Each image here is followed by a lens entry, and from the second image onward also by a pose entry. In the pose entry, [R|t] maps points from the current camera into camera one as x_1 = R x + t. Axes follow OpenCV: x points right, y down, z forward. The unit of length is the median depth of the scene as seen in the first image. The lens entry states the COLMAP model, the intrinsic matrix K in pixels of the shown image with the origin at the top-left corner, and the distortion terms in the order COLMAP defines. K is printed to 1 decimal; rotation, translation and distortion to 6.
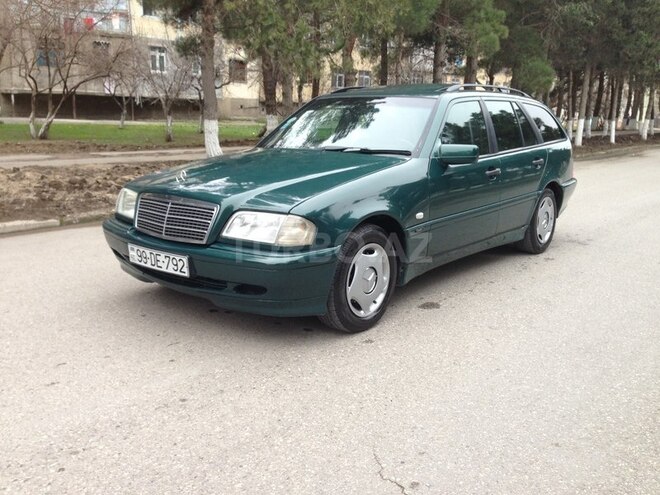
lens RADIAL K [[606.8, 0, 333.0], [0, 606.8, 250.0], [0, 0, 1]] dist [0.127940, -0.236886]
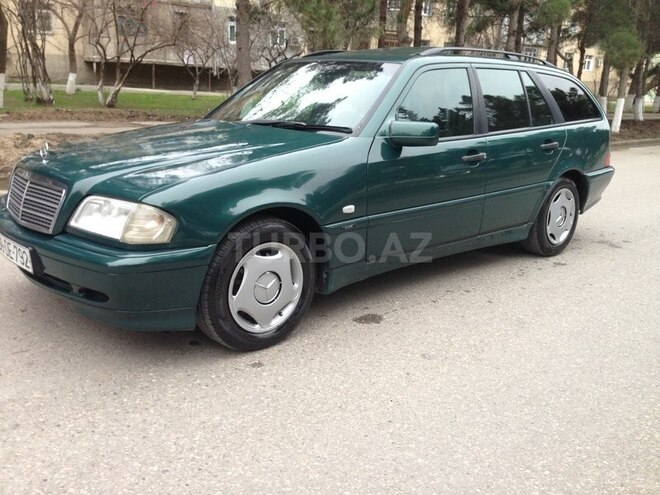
lens RADIAL K [[606.8, 0, 333.0], [0, 606.8, 250.0], [0, 0, 1]] dist [0.127940, -0.236886]
pose [[0.989402, 0.054137, -0.134732, 0.160198], [-0.048747, 0.997886, 0.042991, -0.025011], [0.136774, -0.035967, 0.989949, 0.138839]]
